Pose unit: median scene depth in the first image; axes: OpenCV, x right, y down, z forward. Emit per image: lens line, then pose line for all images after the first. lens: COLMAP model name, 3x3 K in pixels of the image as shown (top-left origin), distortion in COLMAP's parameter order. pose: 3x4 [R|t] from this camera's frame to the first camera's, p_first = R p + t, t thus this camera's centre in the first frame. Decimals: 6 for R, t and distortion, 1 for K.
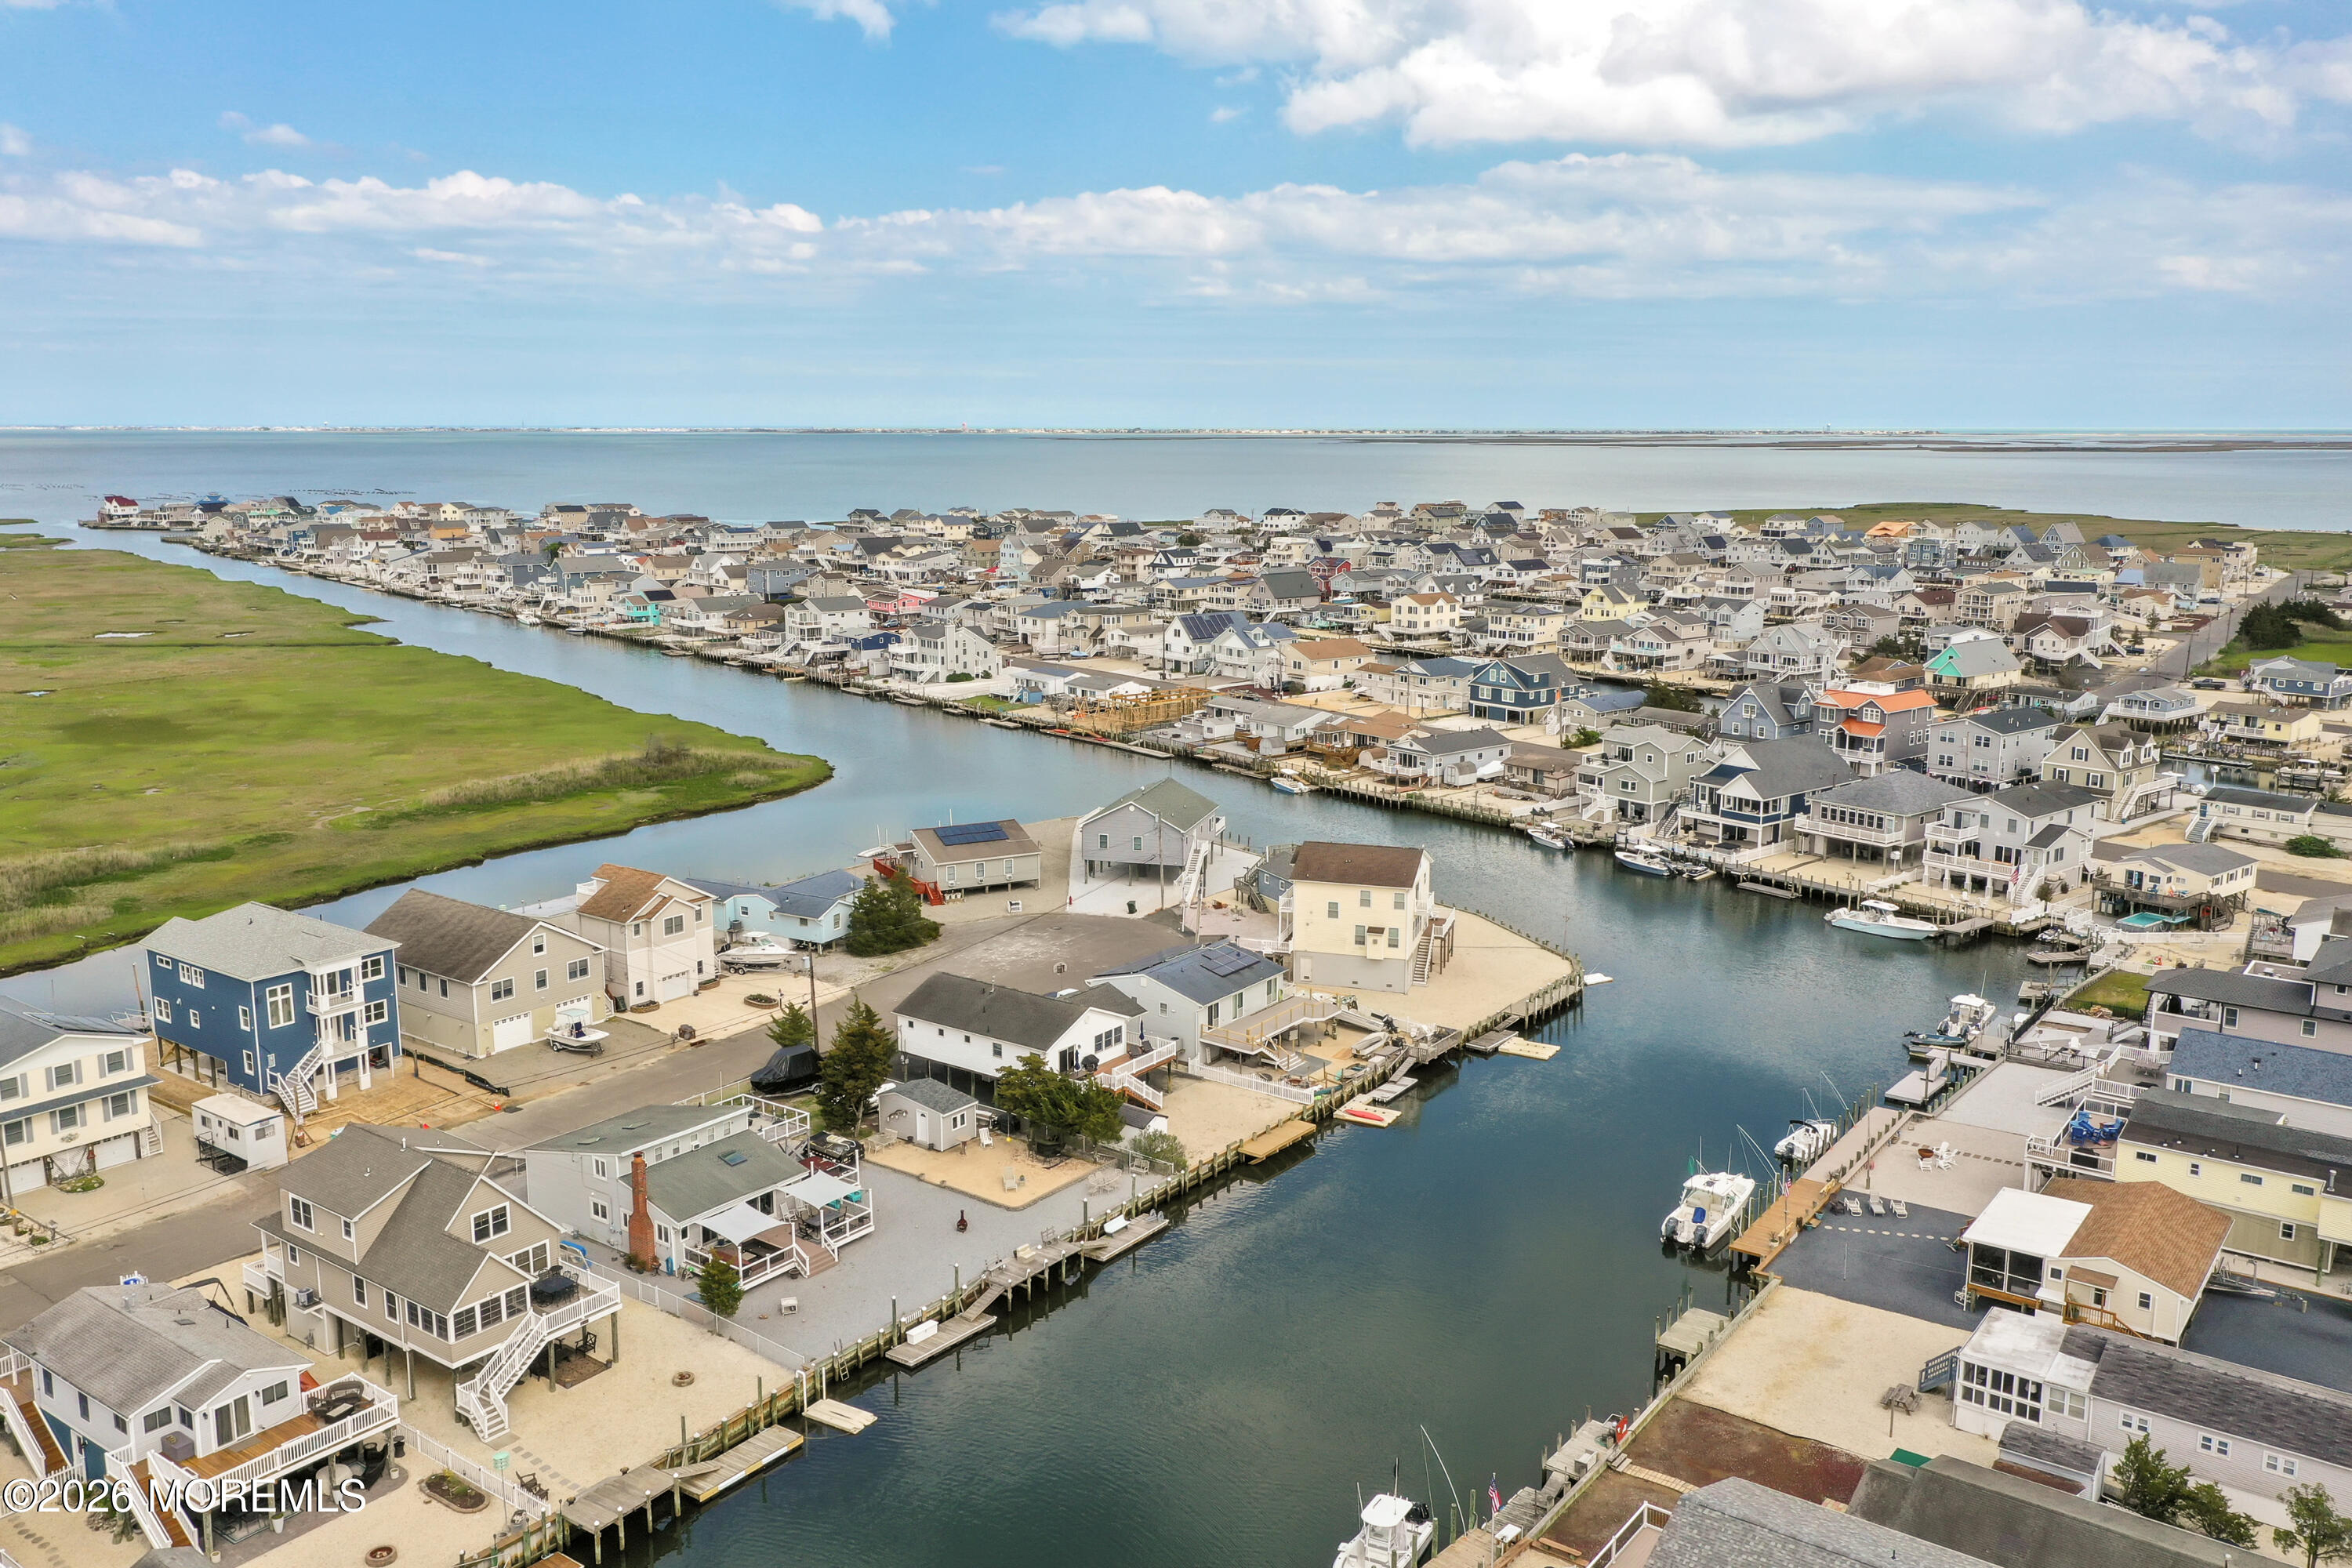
lens RADIAL K [[1914.2, 0, 1172.7], [0, 1914.2, 767.0], [0, 0, 1]] dist [0.013837, 0.013405]
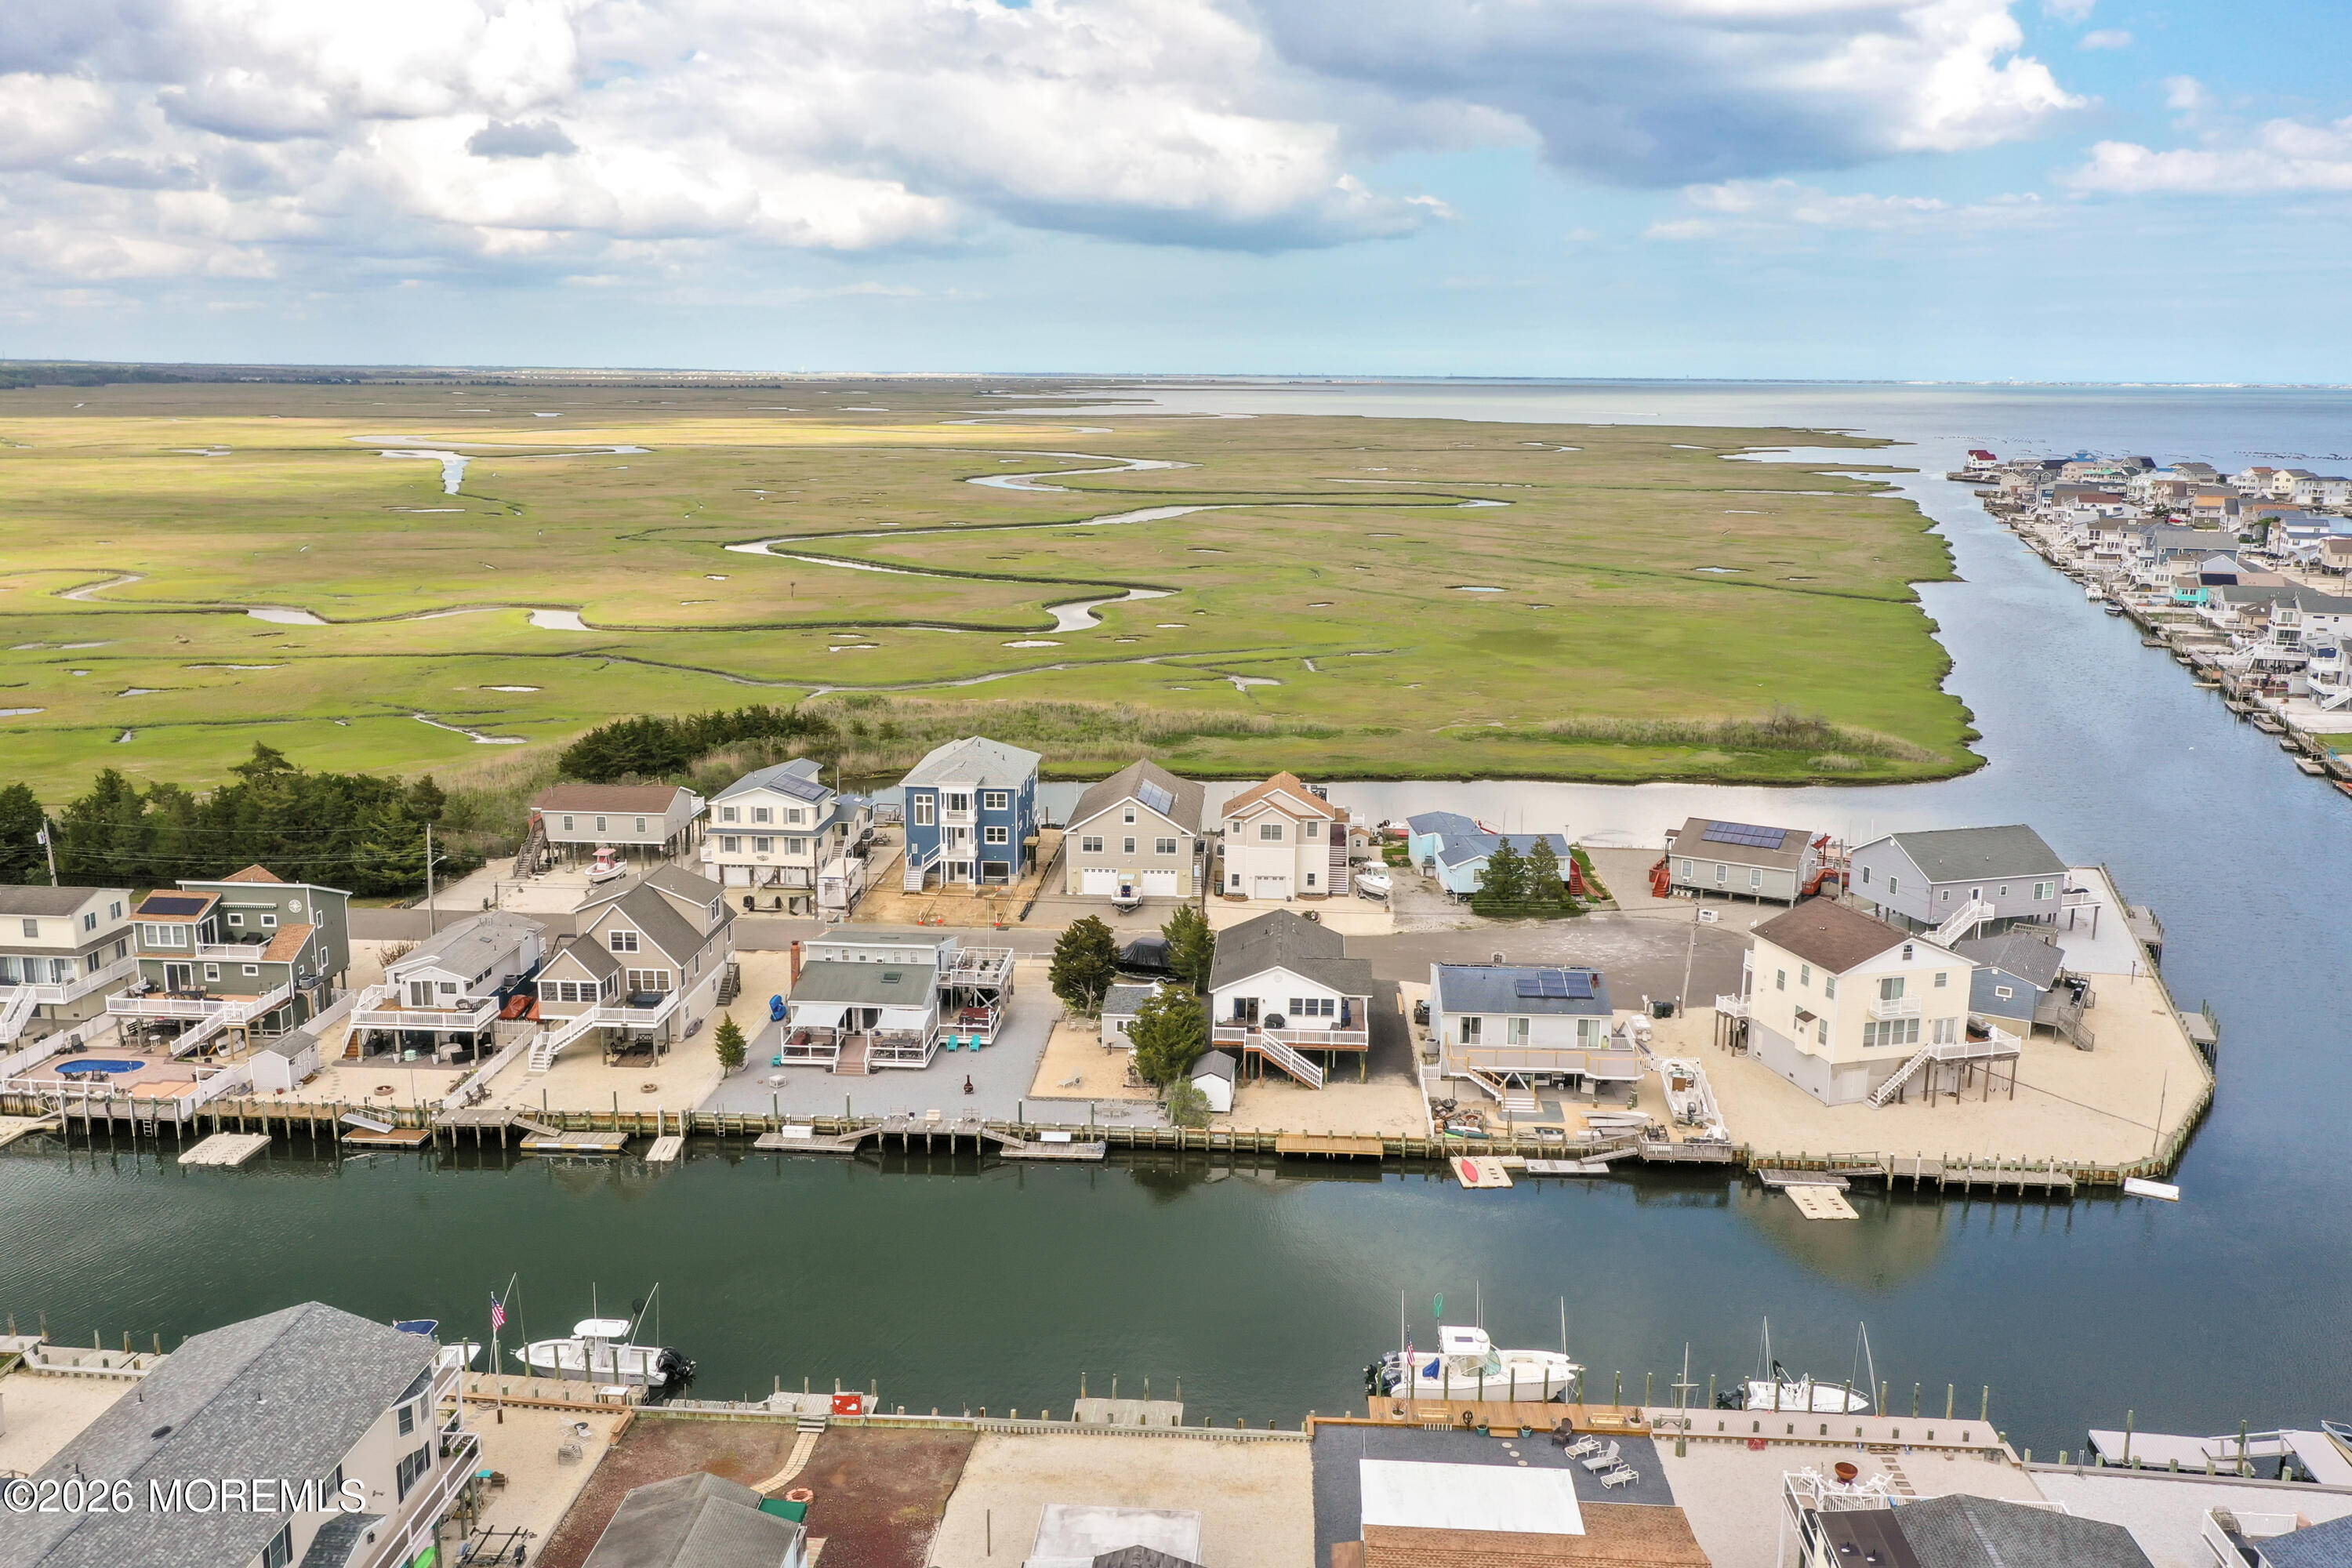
lens RADIAL K [[1939.8, 0, 1168.1], [0, 1939.8, 810.7], [0, 0, 1]] dist [0.018120, 0.004523]
pose [[0.543896, 0.191329, -0.817050, 0.451889], [-0.158410, 0.979565, 0.123933, -0.043009], [0.824065, 0.062022, 0.563090, 0.233389]]
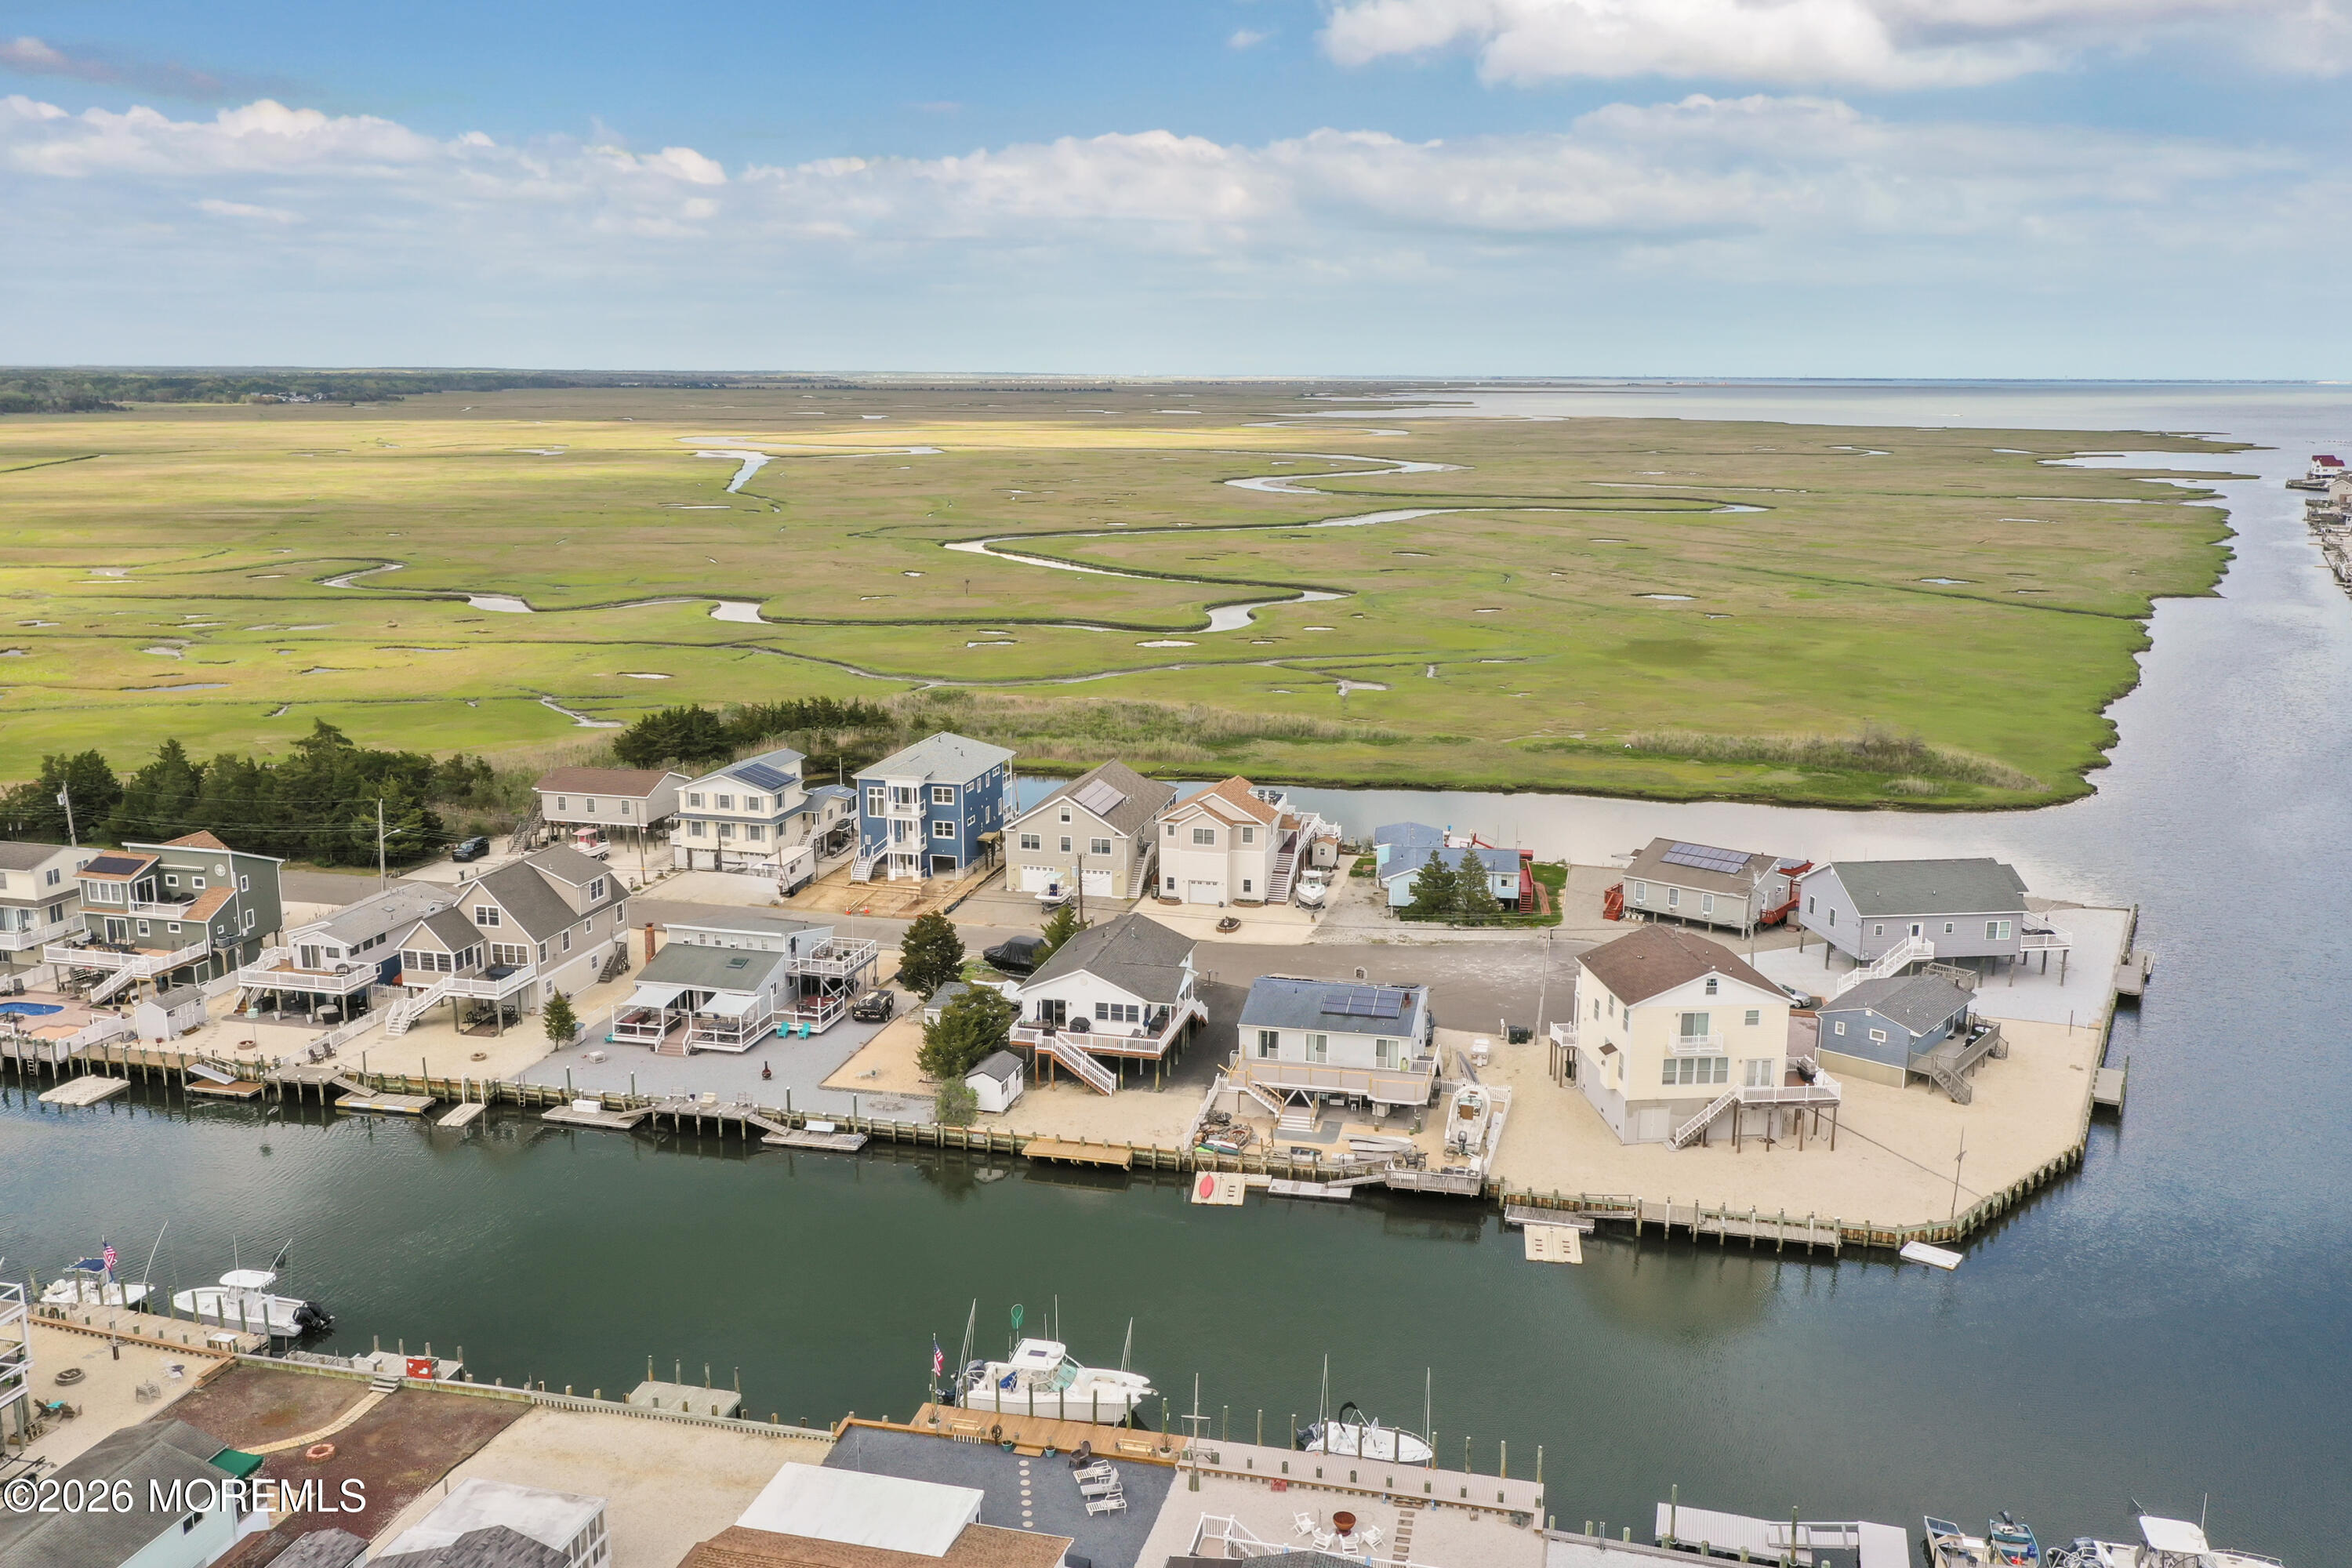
lens RADIAL K [[1935.3, 0, 1168.4], [0, 1935.3, 786.4], [0, 0, 1]] dist [0.013934, 0.009943]
pose [[0.393105, 0.196268, -0.898302, 0.526019], [-0.169658, 0.975662, 0.138926, -0.070006], [0.903706, 0.097791, 0.416836, 0.377315]]
